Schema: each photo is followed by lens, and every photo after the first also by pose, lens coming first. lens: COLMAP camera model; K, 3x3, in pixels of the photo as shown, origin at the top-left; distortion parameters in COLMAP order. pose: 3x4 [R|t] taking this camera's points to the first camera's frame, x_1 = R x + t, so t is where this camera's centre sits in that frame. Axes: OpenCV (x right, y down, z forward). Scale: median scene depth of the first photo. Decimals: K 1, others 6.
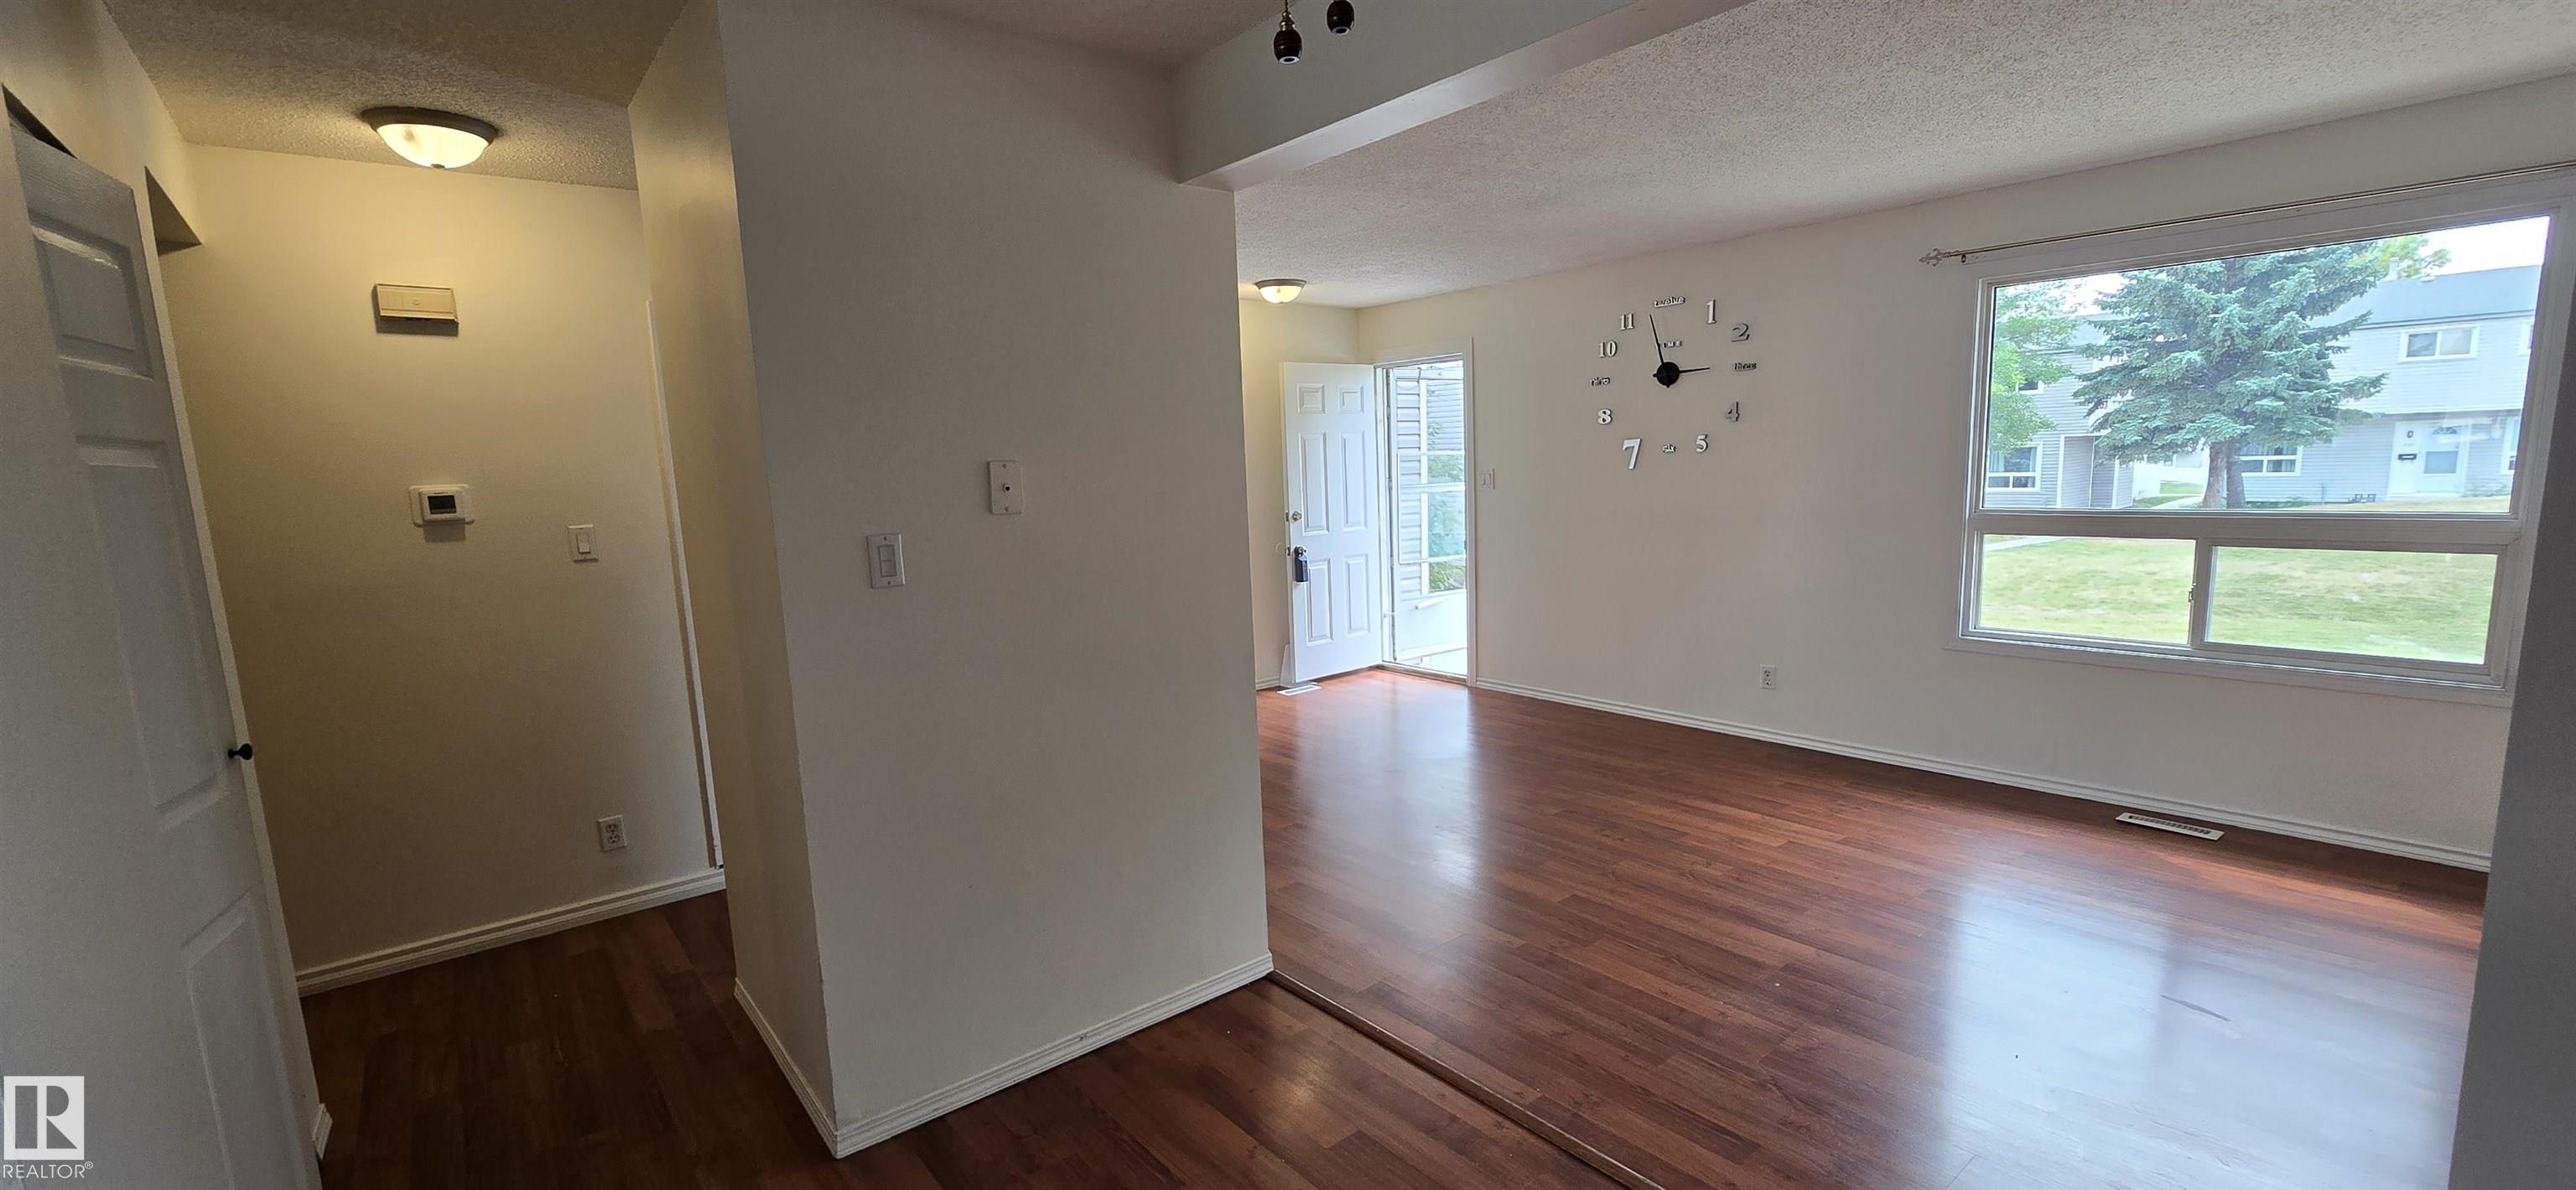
lens RADIAL K [[1055.4, 0, 1281.2], [0, 1055.4, 616.1], [0, 0, 1]] dist [-0.001974, -0.000180]
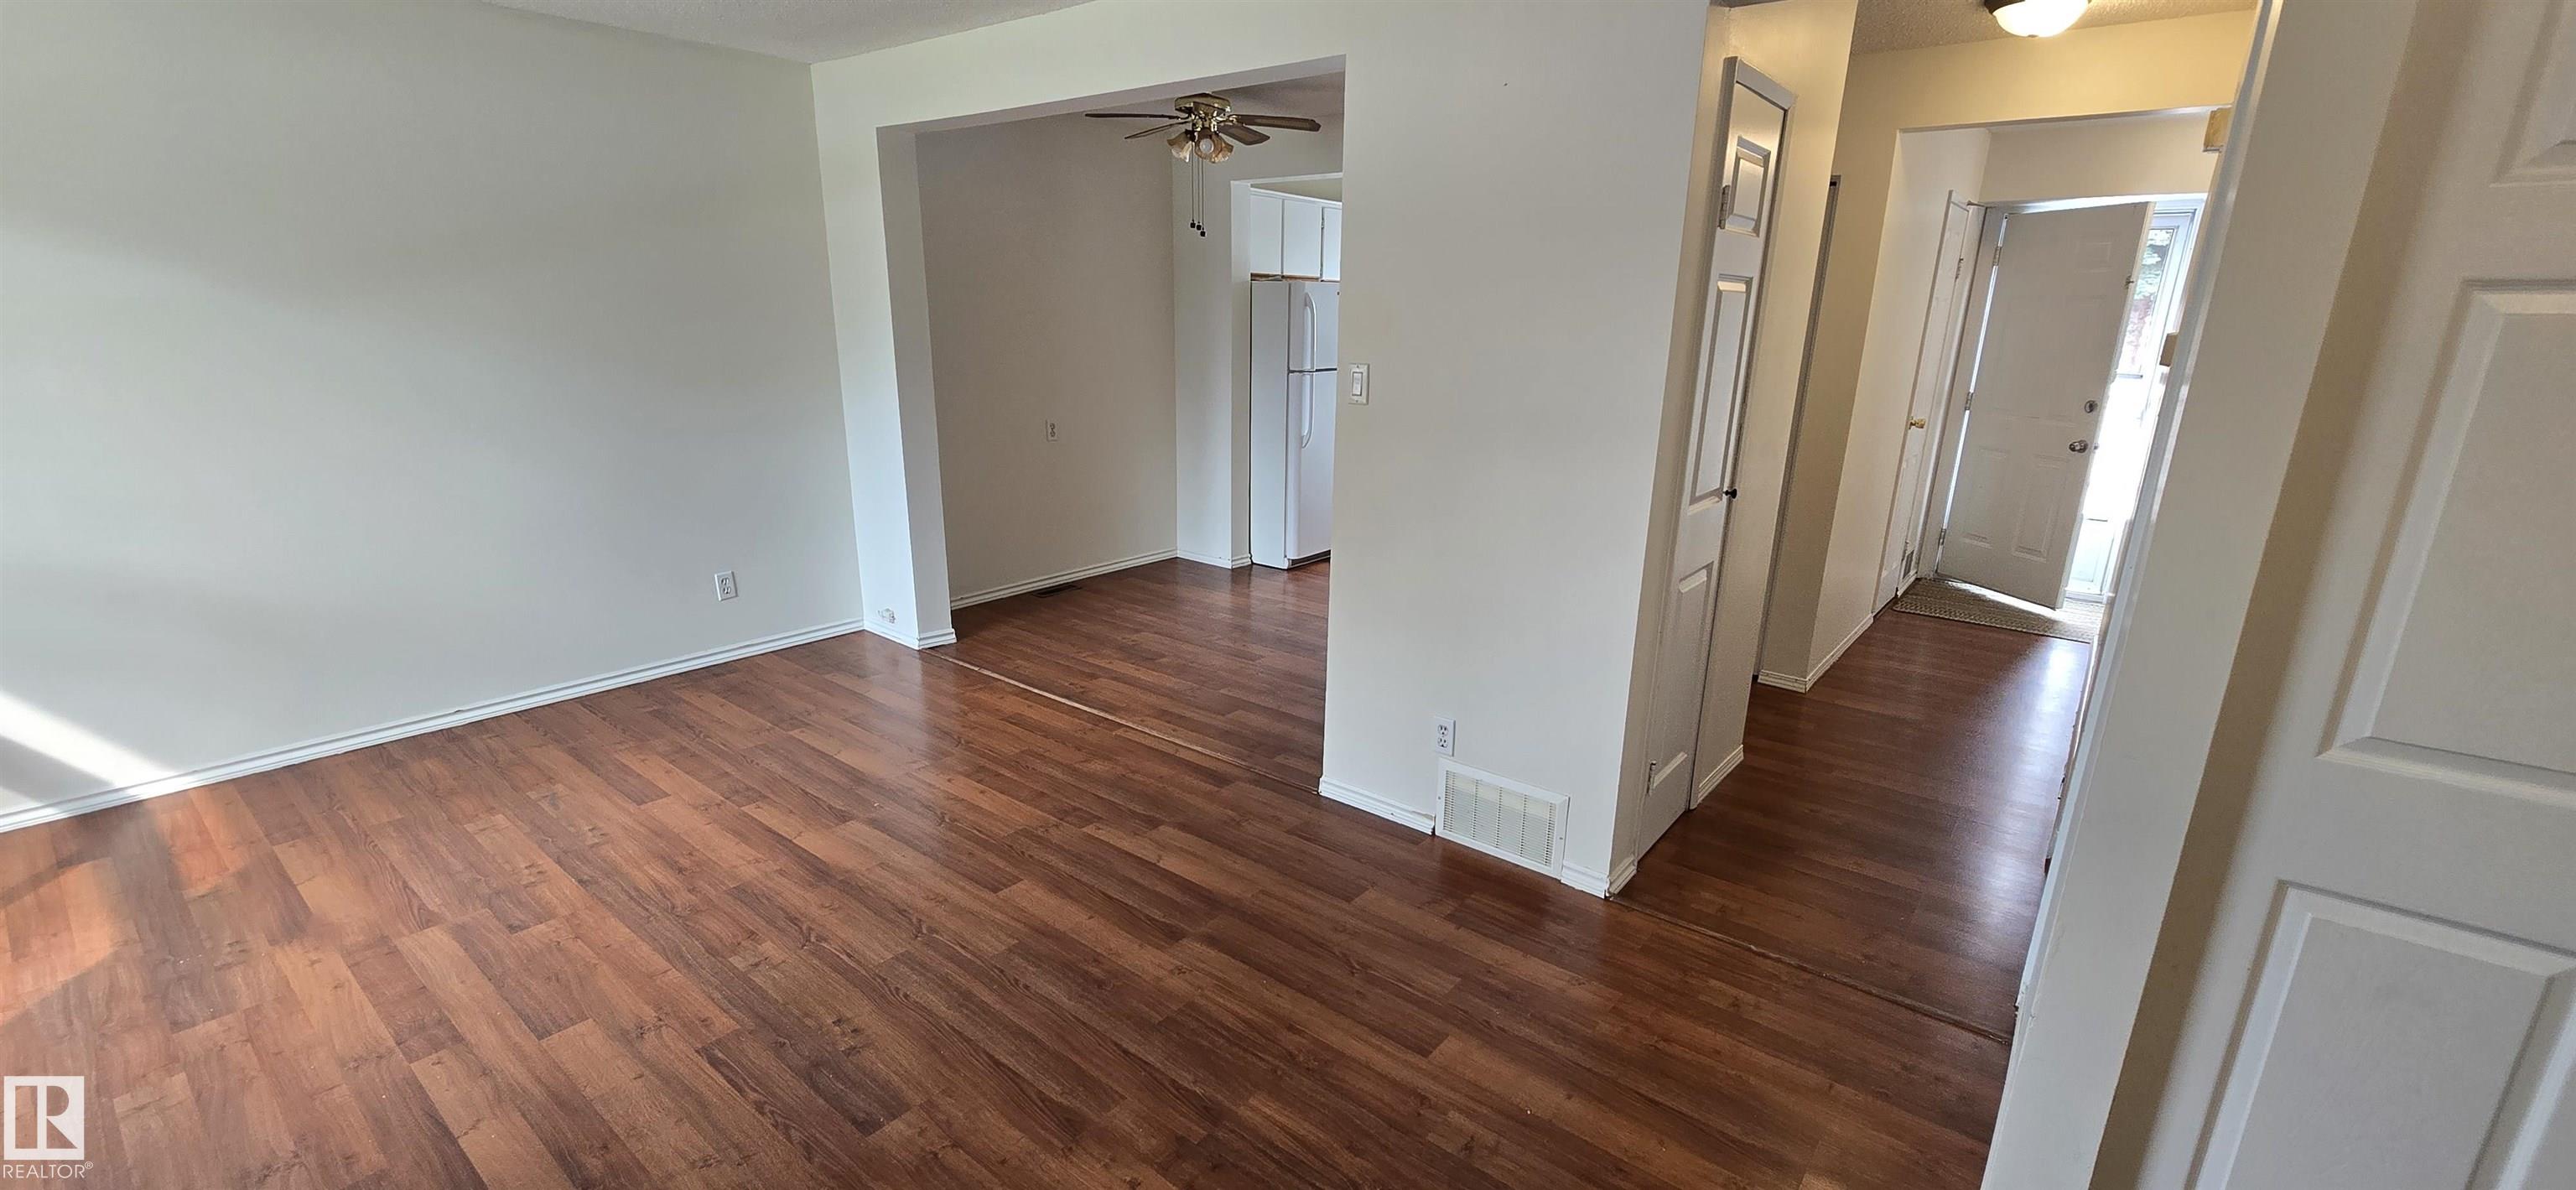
lens RADIAL K [[1055.4, 0, 1281.3], [0, 1055.4, 618.6], [0, 0, 1]] dist [-0.001974, -0.000180]
pose [[-0.977855, 0.082842, -0.192191, 0.206417], [-0.006598, 0.905663, 0.423947, -0.271901], [0.209181, 0.415827, -0.885060, 1.705331]]
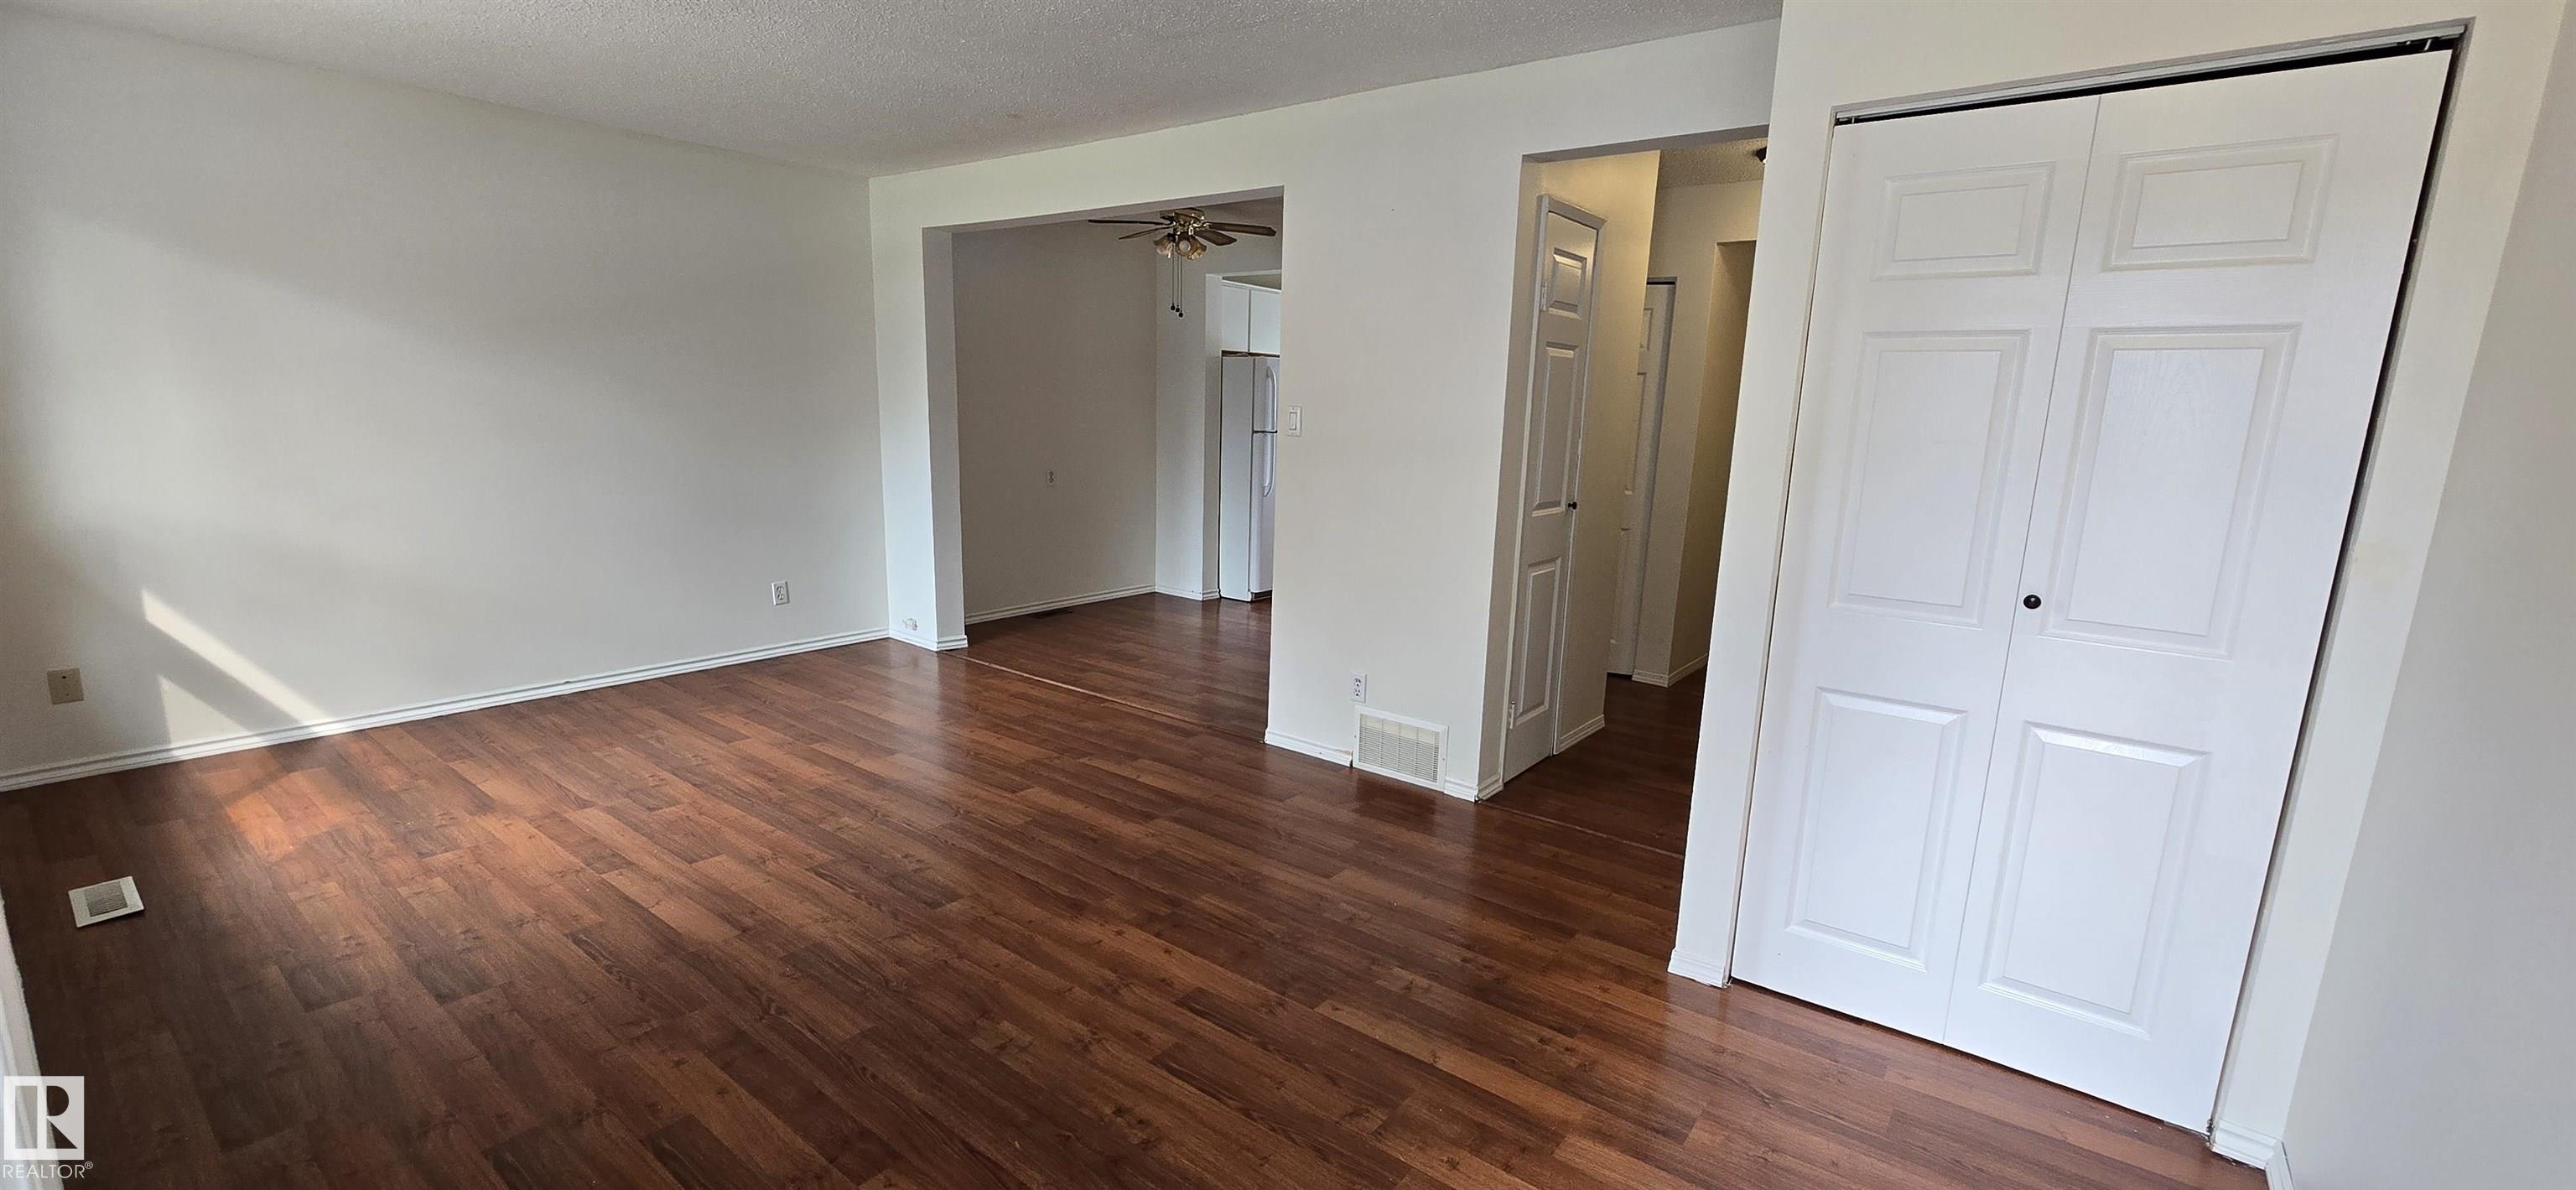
lens RADIAL K [[1055.4, 0, 1283.7], [0, 1055.4, 619.1], [0, 0, 1]] dist [-0.001974, -0.000180]
pose [[-0.973557, 0.058269, -0.220886, 0.242965], [-0.023328, 0.936509, 0.349866, -0.282190], [0.227248, 0.345767, -0.910386, 2.008086]]
